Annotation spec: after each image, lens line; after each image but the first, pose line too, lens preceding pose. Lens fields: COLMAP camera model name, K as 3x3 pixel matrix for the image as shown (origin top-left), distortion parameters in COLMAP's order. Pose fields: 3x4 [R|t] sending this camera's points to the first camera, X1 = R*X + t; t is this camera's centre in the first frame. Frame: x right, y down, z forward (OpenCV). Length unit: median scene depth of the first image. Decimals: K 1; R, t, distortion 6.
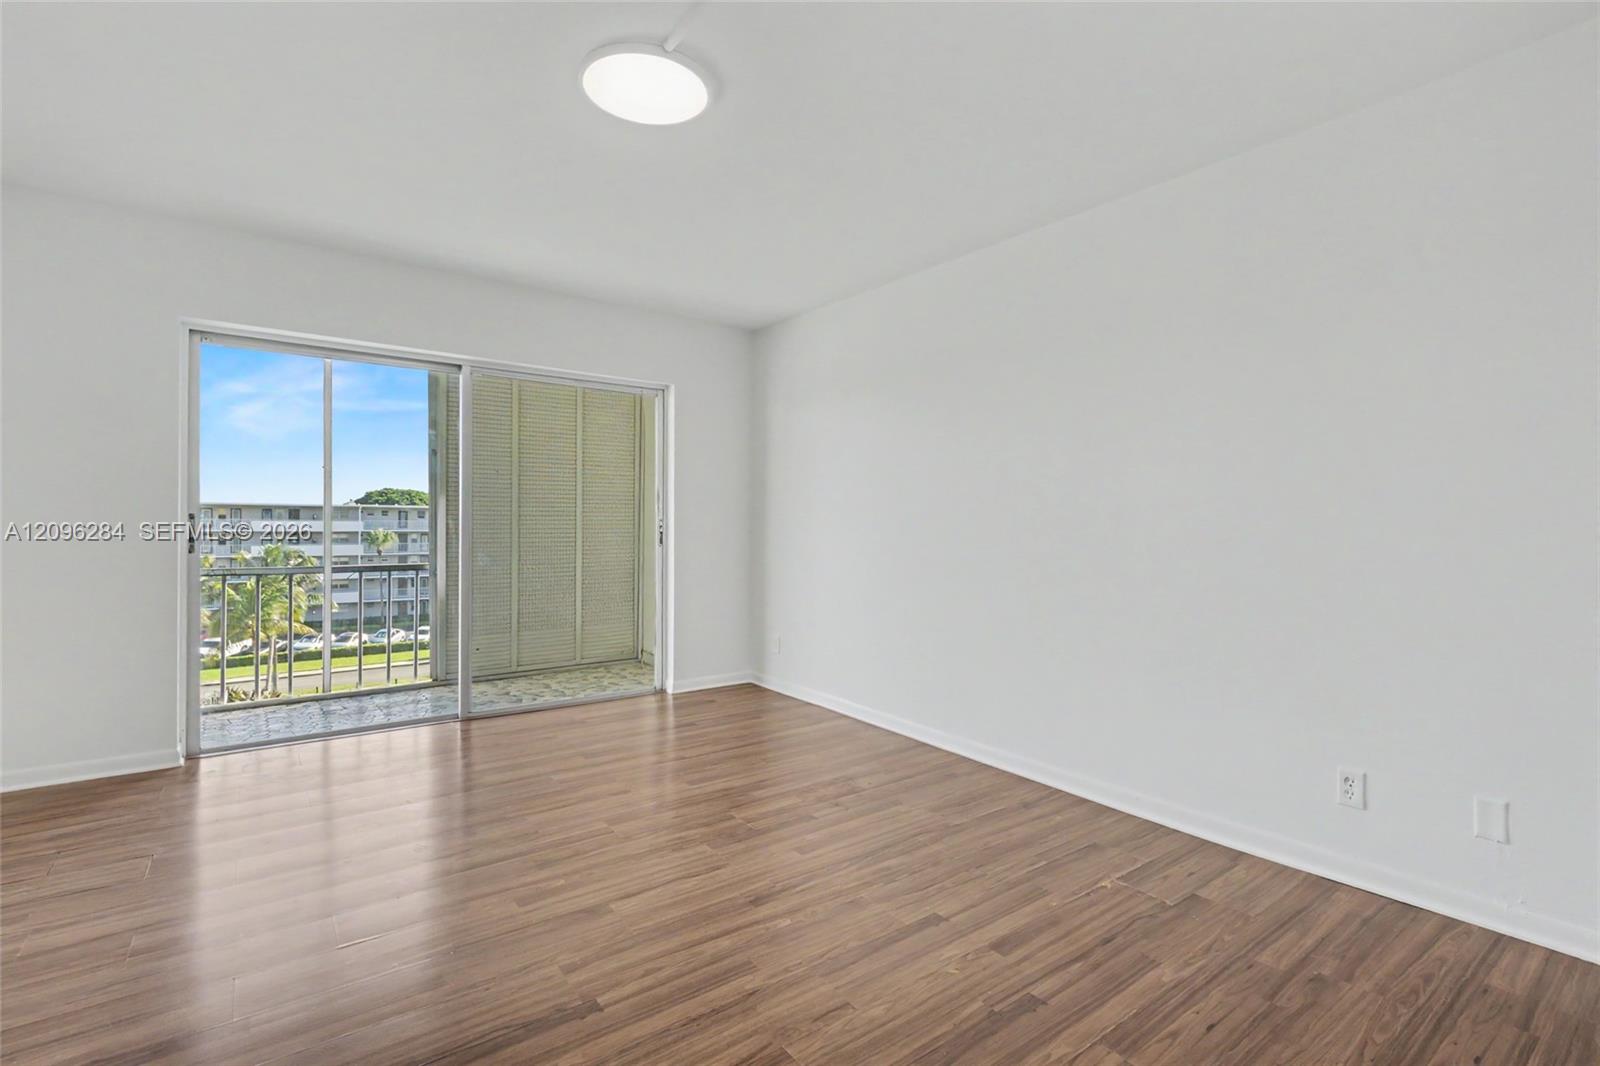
lens RADIAL K [[744.4, 0, 798.4], [0, 744.4, 530.2], [0, 0, 1]] dist [0.005142, -0.000296]
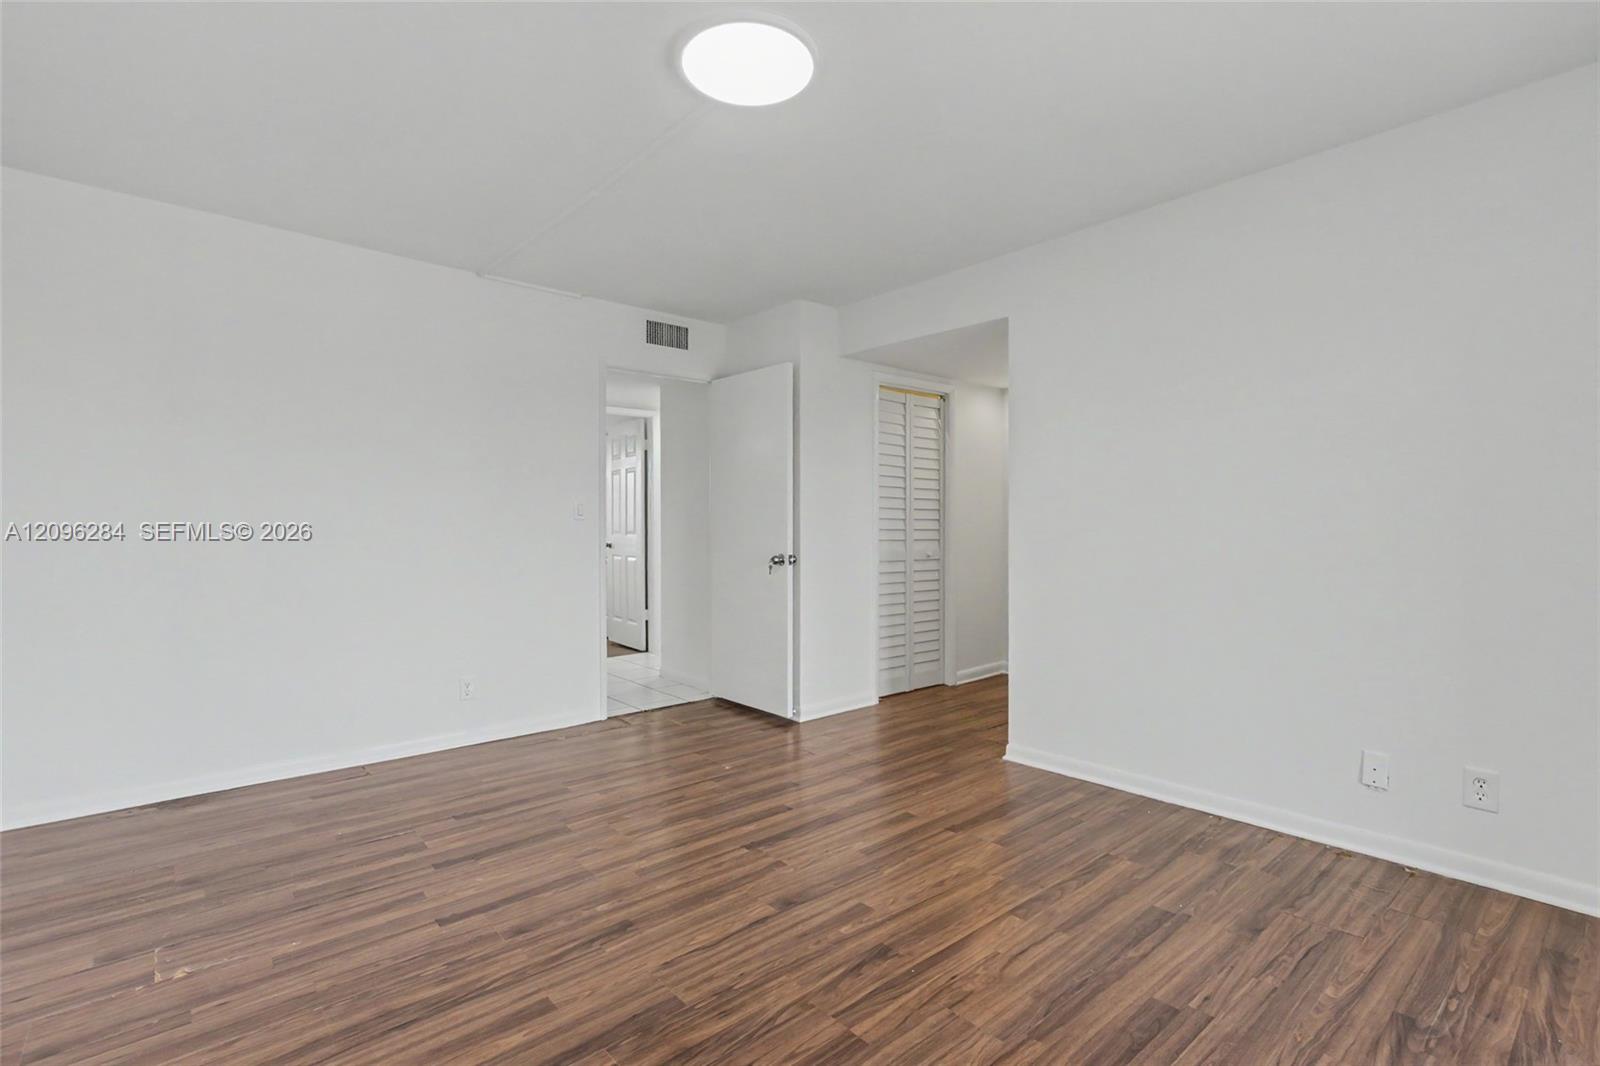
lens RADIAL K [[744.4, 0, 808.3], [0, 744.4, 528.2], [0, 0, 1]] dist [0.005142, -0.000296]
pose [[-0.996070, -0.006106, -0.088358, -0.129410], [-0.007496, 0.999853, 0.015408, -0.017909], [0.088251, 0.016009, -0.995970, 1.254430]]
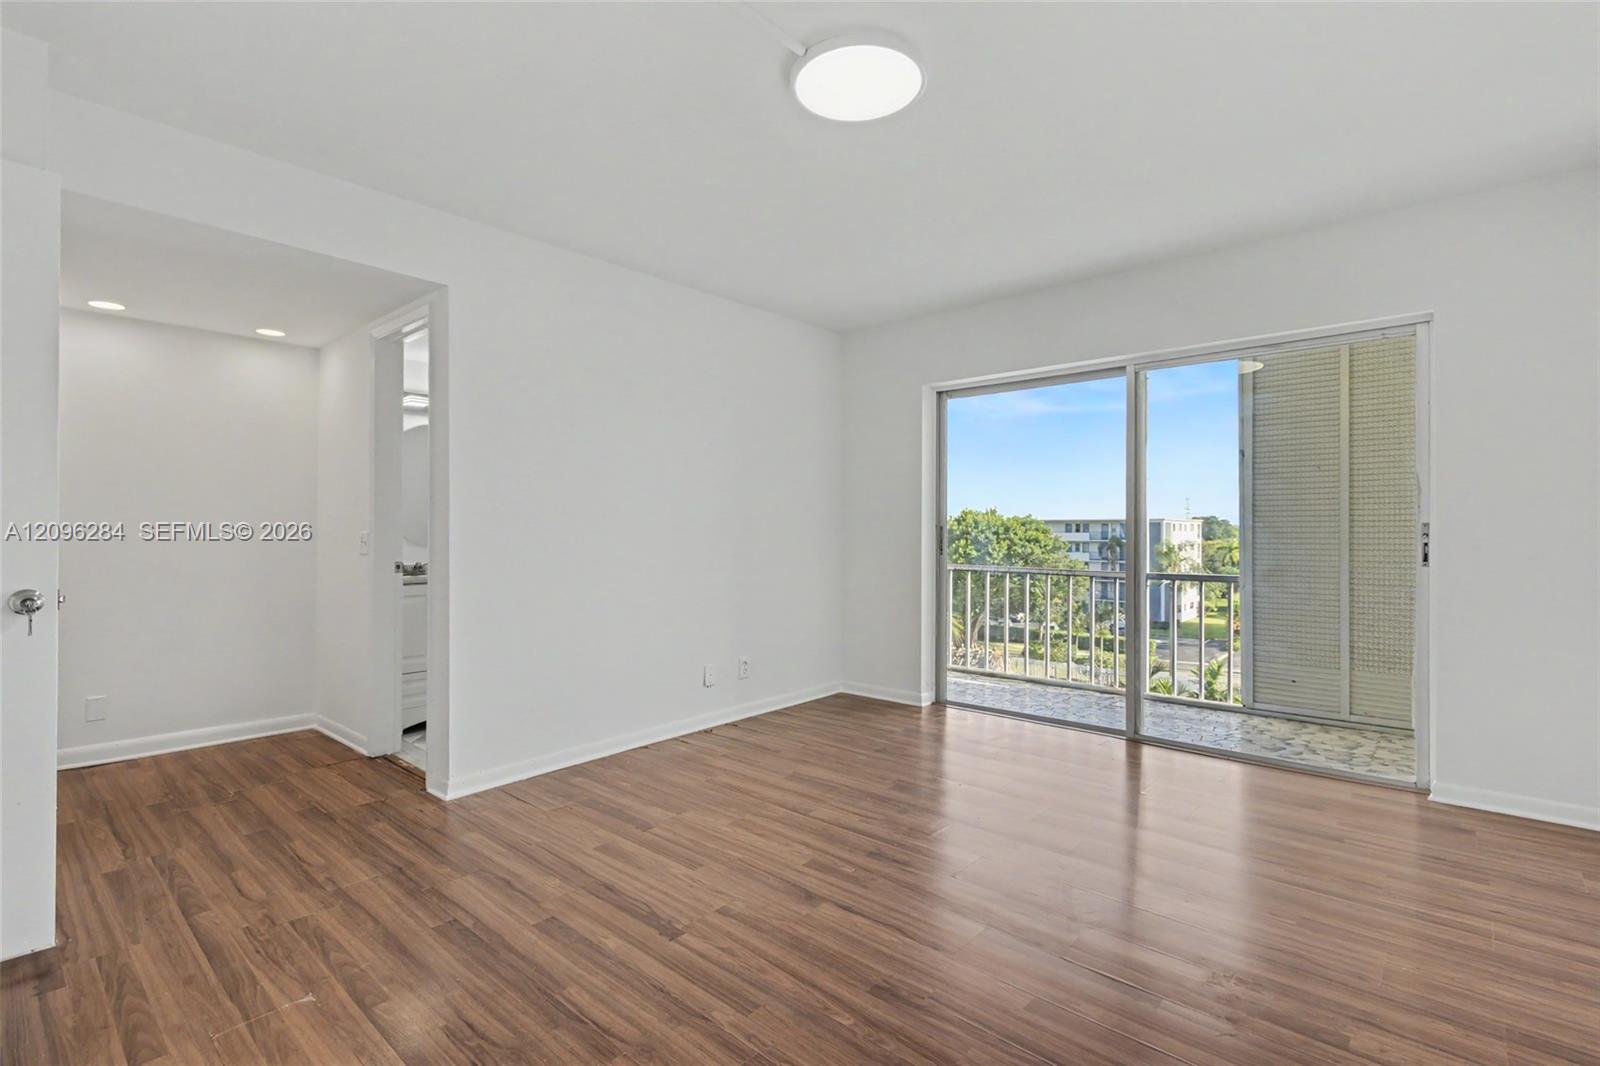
lens RADIAL K [[744.4, 0, 801.2], [0, 744.4, 526.2], [0, 0, 1]] dist [0.005142, -0.000296]
pose [[0.203359, -0.010300, -0.979050, 0.471593], [-0.006356, 0.999910, -0.011840, -0.002611], [0.979084, 0.008630, 0.203275, 0.473985]]
